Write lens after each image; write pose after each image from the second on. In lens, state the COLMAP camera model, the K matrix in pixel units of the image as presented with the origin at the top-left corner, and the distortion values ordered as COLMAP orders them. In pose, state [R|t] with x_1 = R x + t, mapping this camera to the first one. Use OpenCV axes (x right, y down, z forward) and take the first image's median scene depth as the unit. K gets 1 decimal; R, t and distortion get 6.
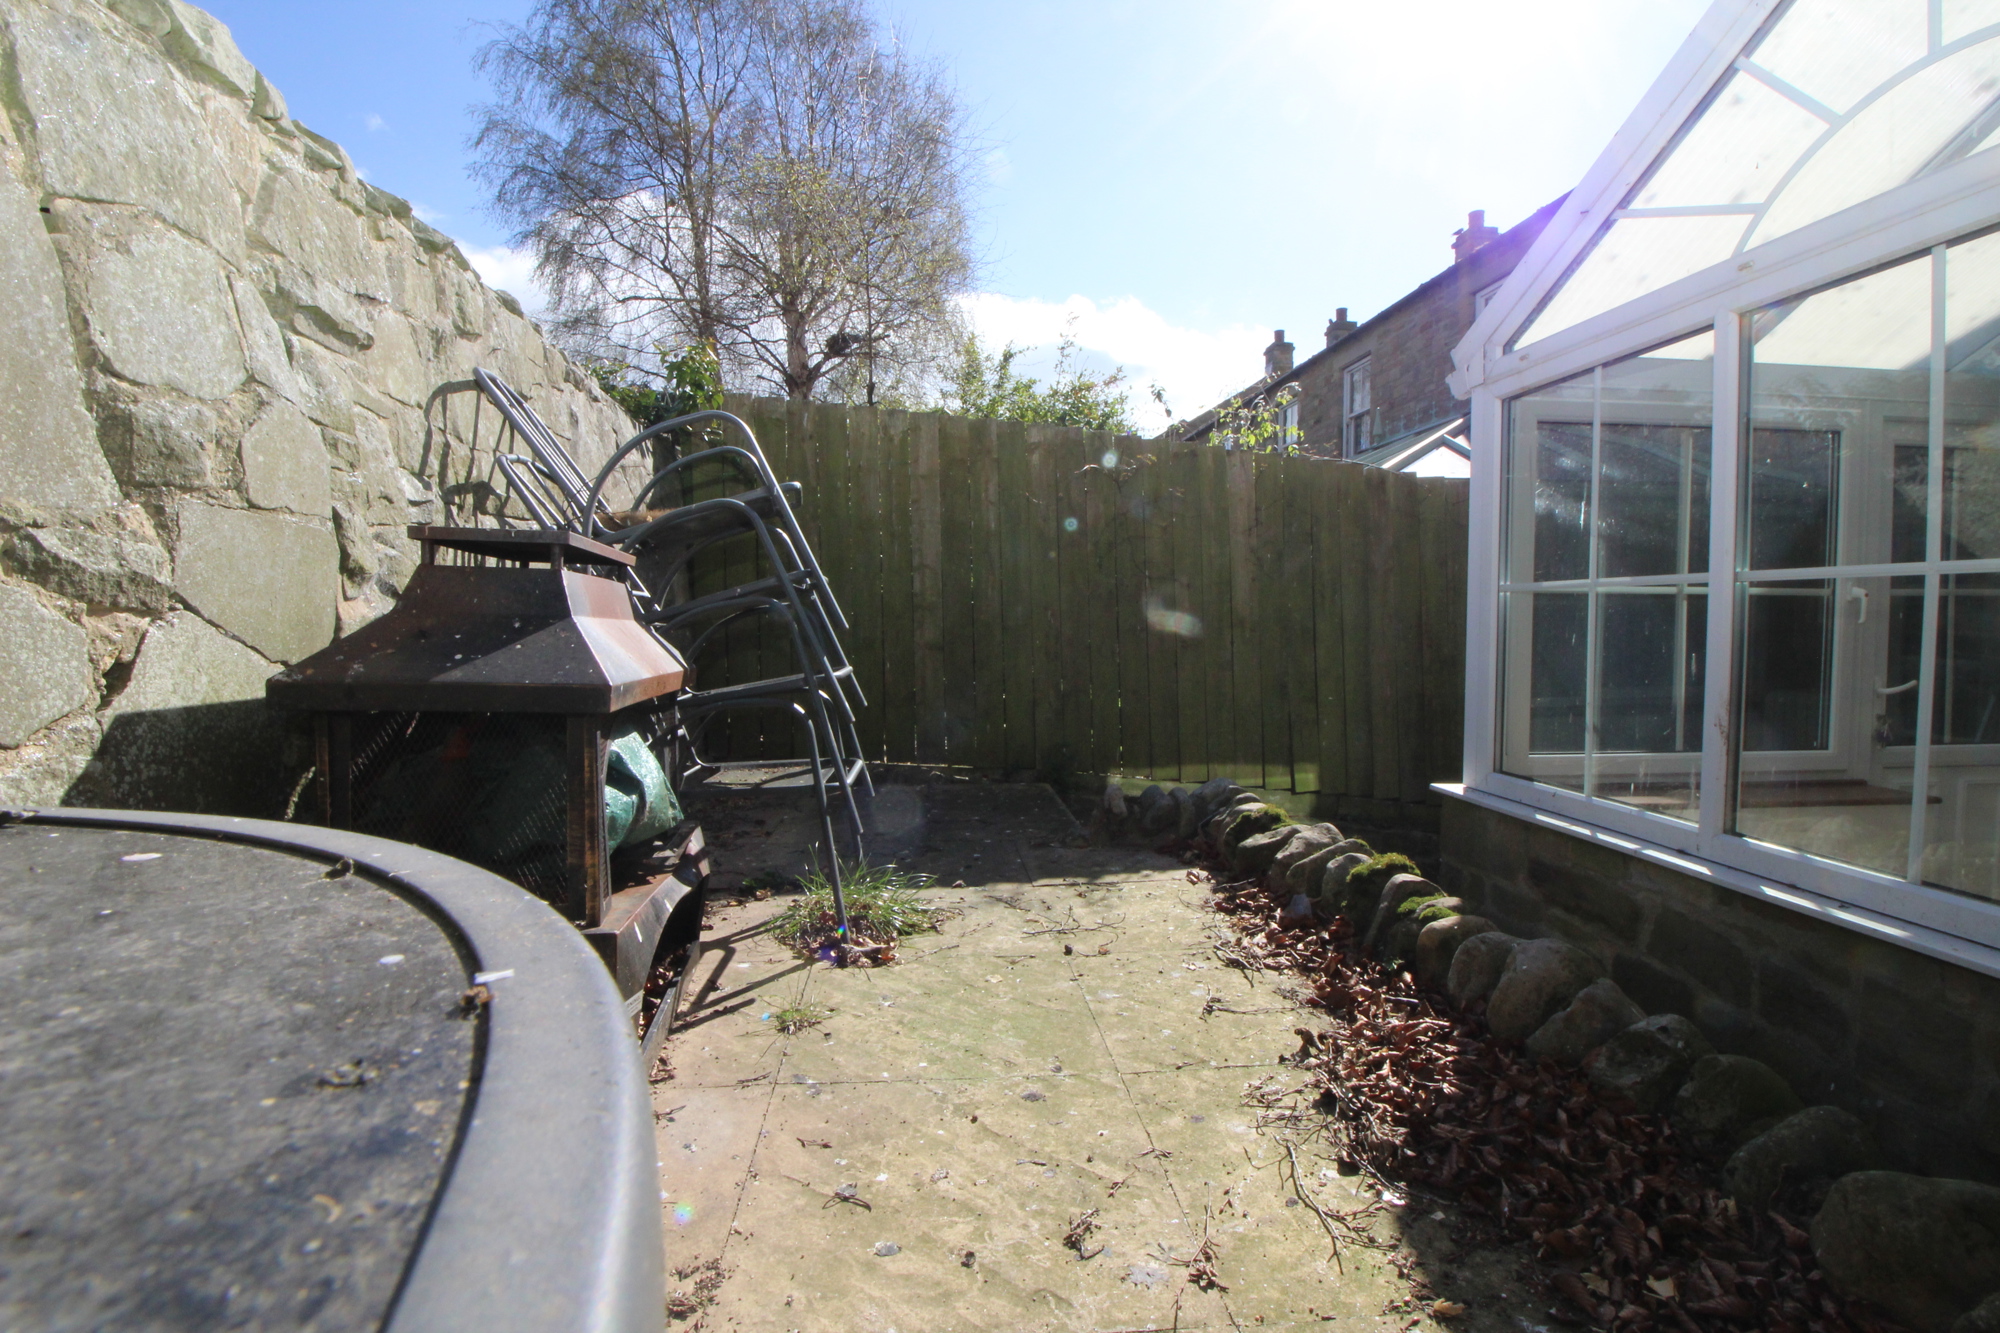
lens RADIAL K [[926.0, 0, 999.4], [0, 926.0, 663.6], [0, 0, 1]] dist [-0.012942, -0.000269]
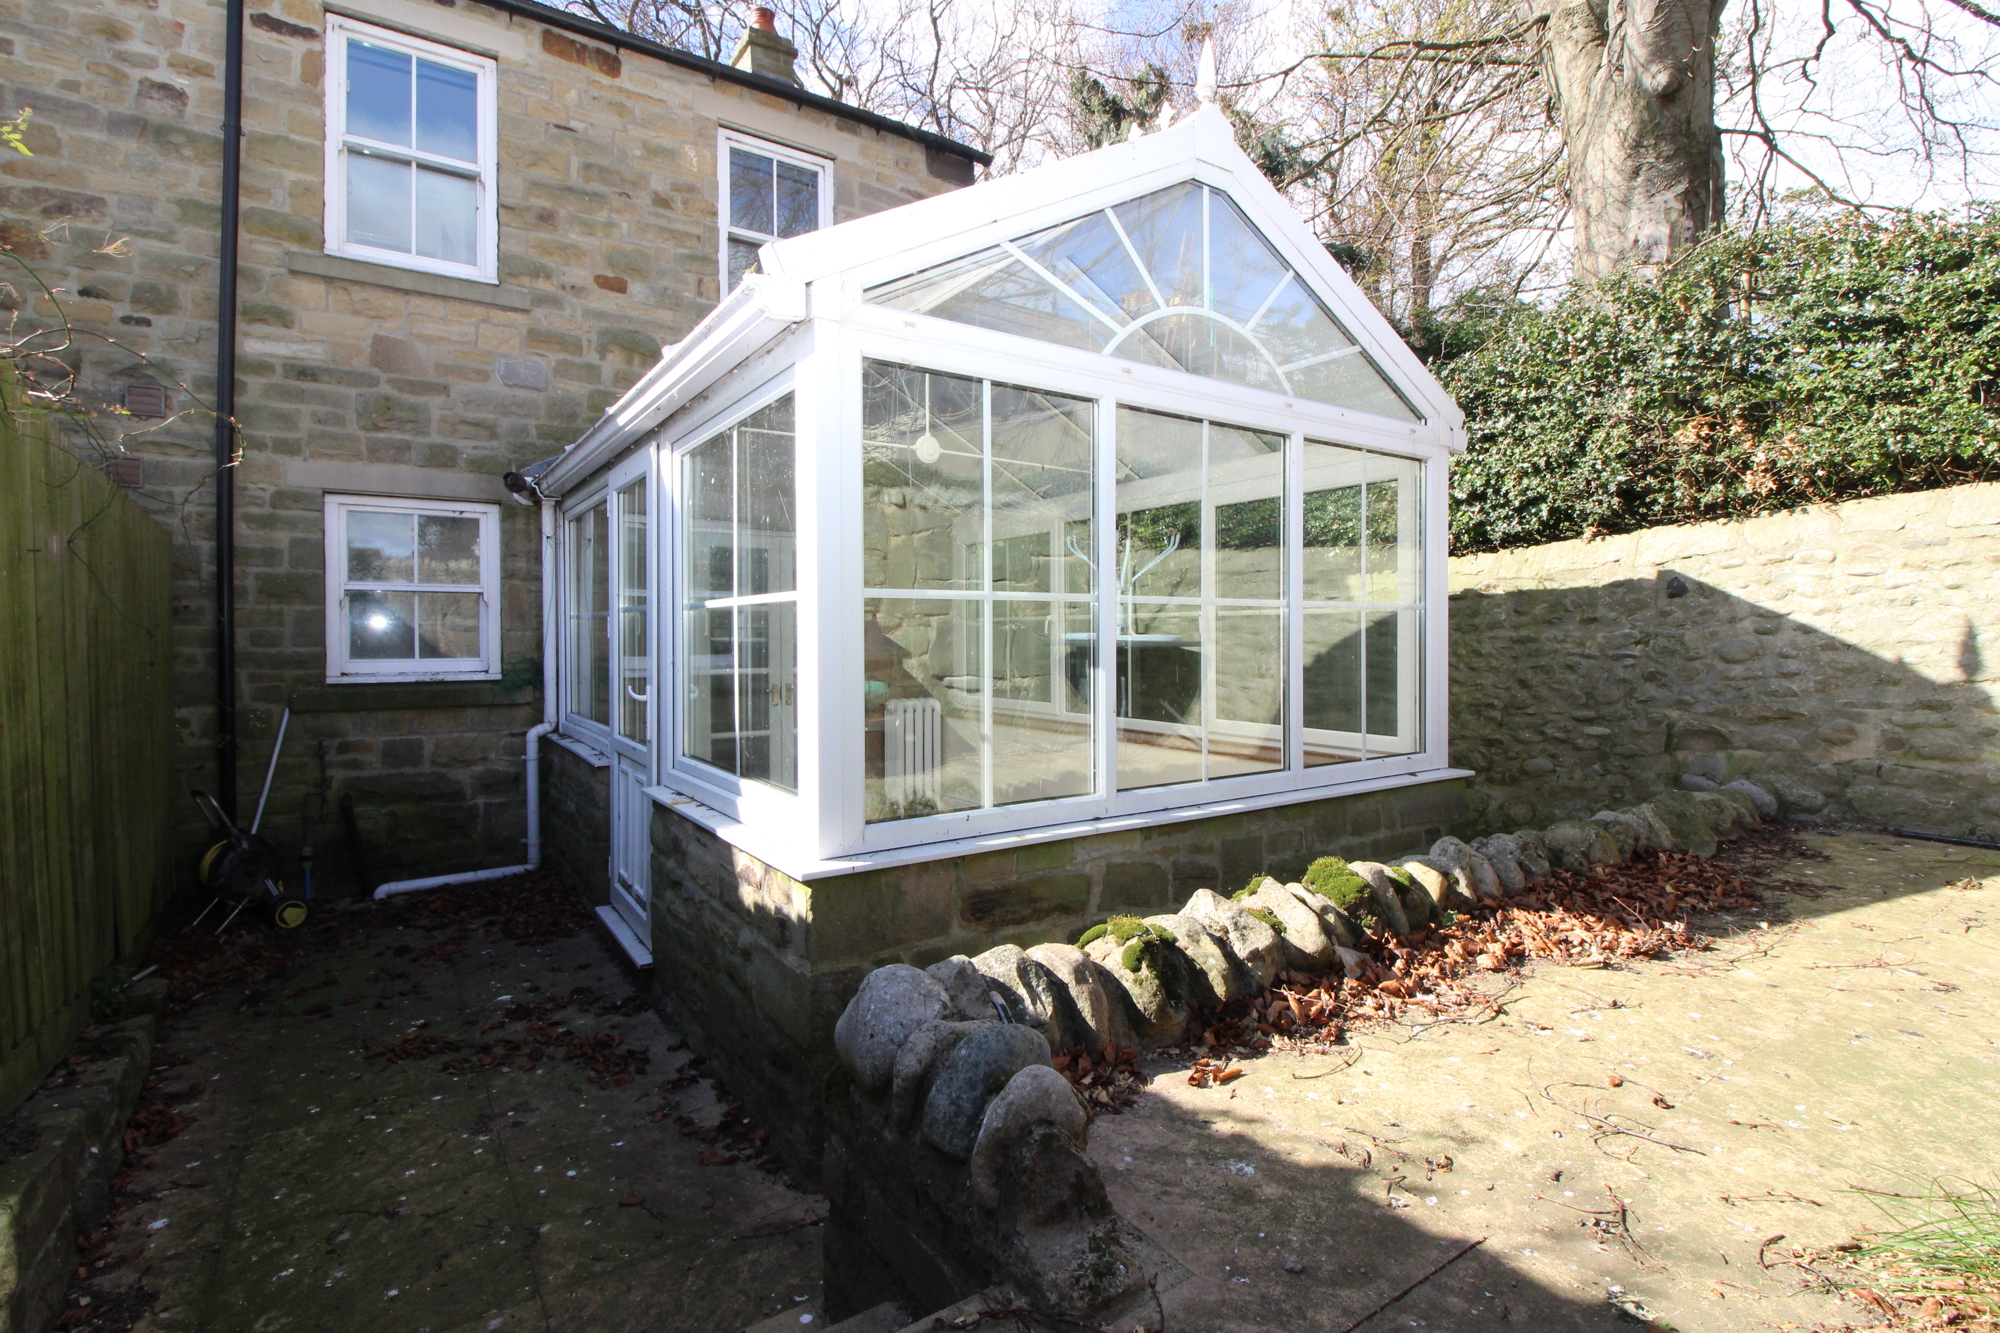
lens RADIAL K [[926.0, 0, 994.8], [0, 926.0, 653.7], [0, 0, 1]] dist [-0.012942, -0.000269]
pose [[-0.480586, -0.021381, 0.876687, -0.273808], [0.031291, 0.998648, 0.041508, -0.073784], [-0.876389, 0.047380, -0.479268, 1.687881]]
